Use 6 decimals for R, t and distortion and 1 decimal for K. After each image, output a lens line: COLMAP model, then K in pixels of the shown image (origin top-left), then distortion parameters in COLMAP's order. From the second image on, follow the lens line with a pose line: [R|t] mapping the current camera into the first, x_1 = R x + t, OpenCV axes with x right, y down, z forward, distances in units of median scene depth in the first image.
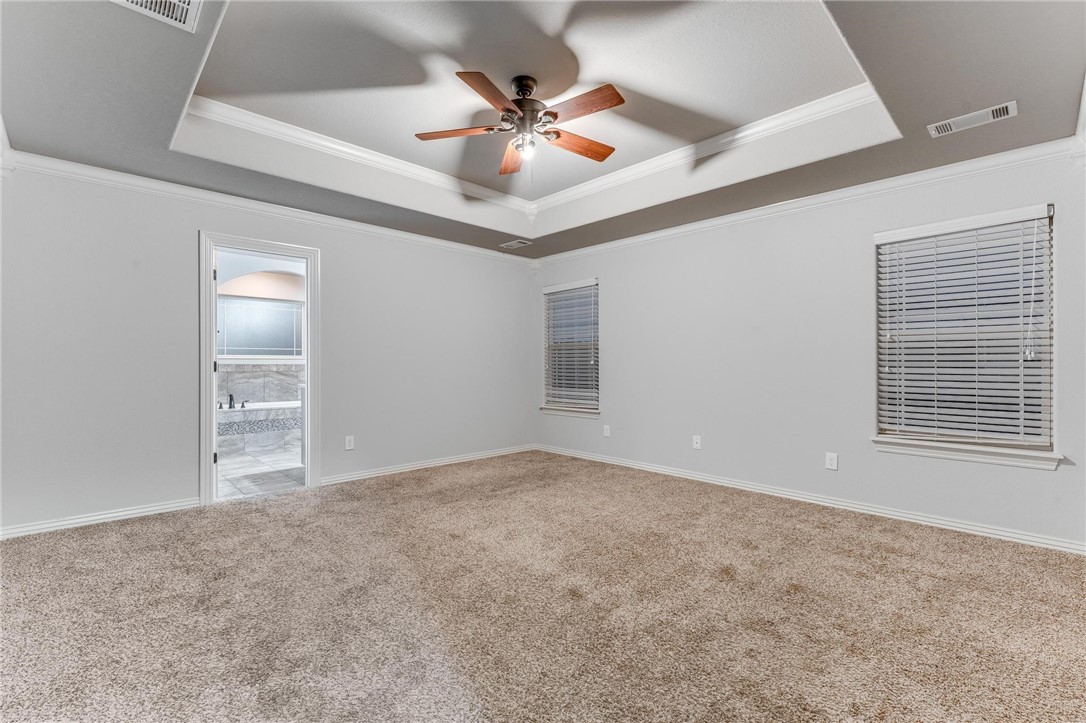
lens RADIAL K [[476.9, 0, 543.0], [0, 476.9, 361.5], [0, 0, 1]] dist [-0.000534, -0.000035]
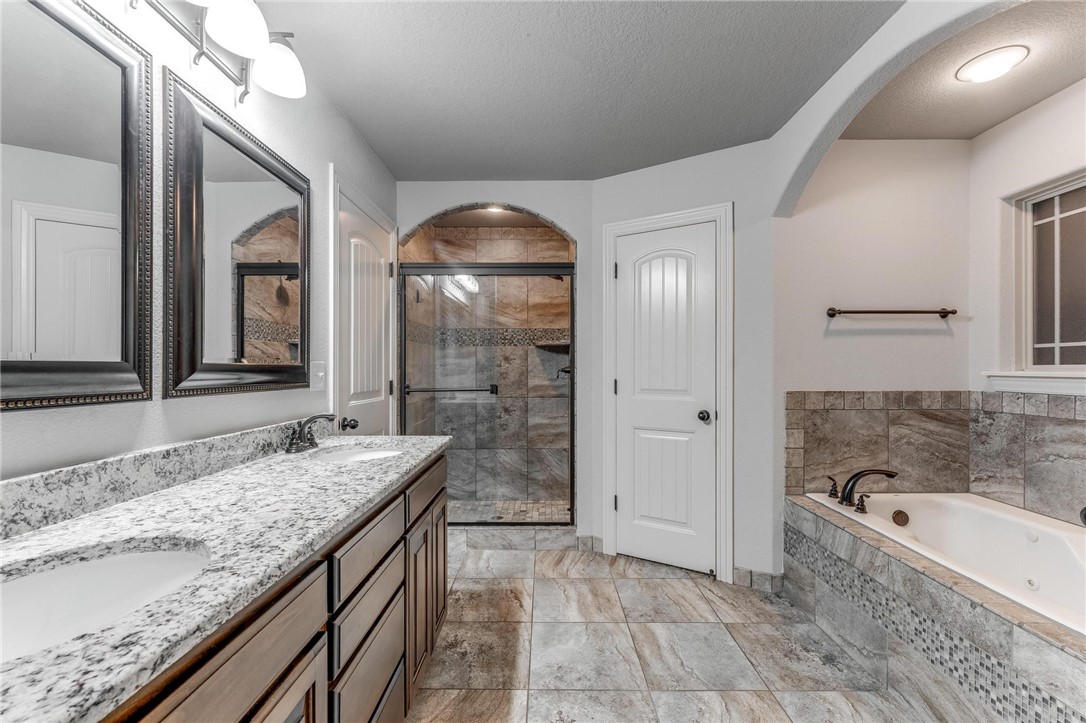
lens RADIAL K [[441.0, 0, 543.5], [0, 441.0, 363.5], [0, 0, 1]] dist [-0.000585, -0.000010]
pose [[-0.687898, -0.011688, -0.725713, -0.210128], [-0.003648, 0.999913, -0.012646, -0.010687], [0.725798, -0.006052, -0.687881, 1.023855]]
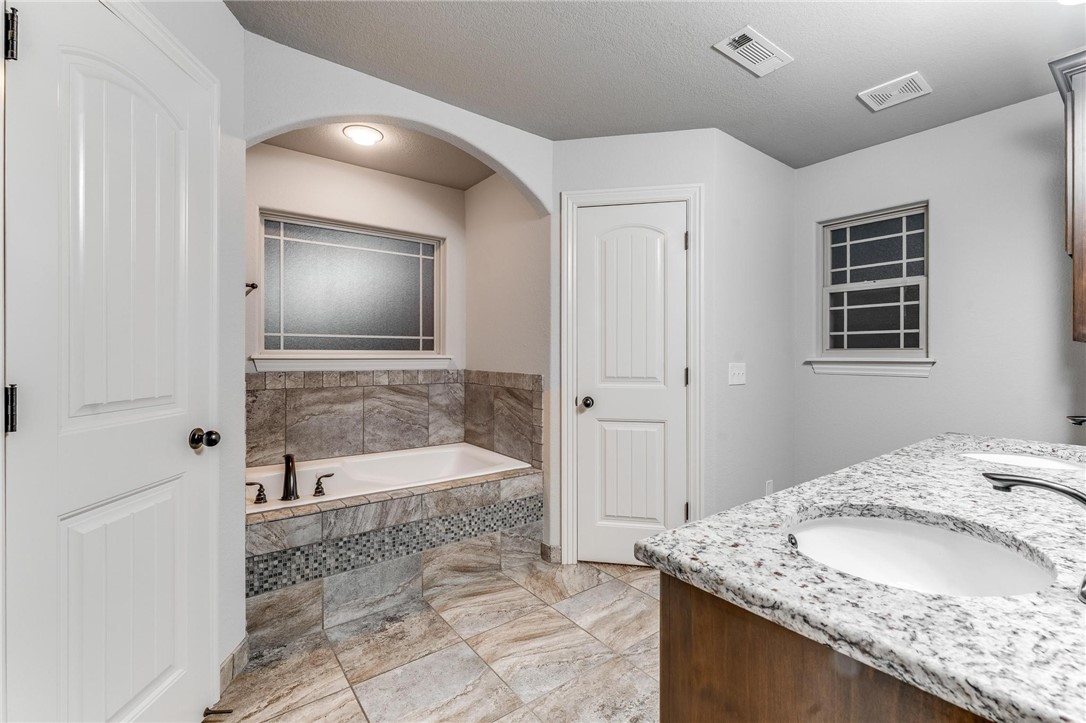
lens RADIAL K [[473.3, 0, 542.4], [0, 473.3, 355.0], [0, 0, 1]] dist [0.020183, -0.000197]
pose [[0.992598, 0.002543, -0.121420, -0.401592], [-0.002249, 0.999994, 0.002559, -0.011728], [0.121426, -0.002267, 0.992598, 0.636857]]
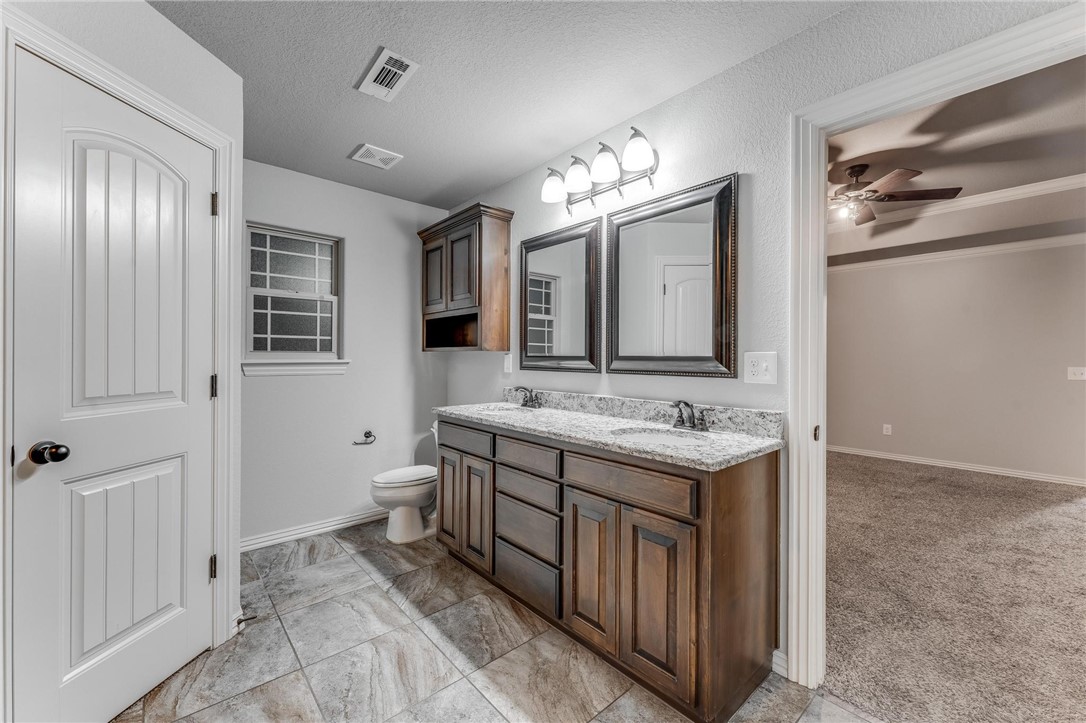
lens RADIAL K [[441.0, 0, 543.5], [0, 441.0, 363.5], [0, 0, 1]] dist [-0.000585, -0.000010]
pose [[0.042179, -0.013687, 0.999016, -0.601178], [-0.003823, 0.999897, 0.013860, -0.011808], [-0.999103, -0.004404, 0.042122, 0.833607]]
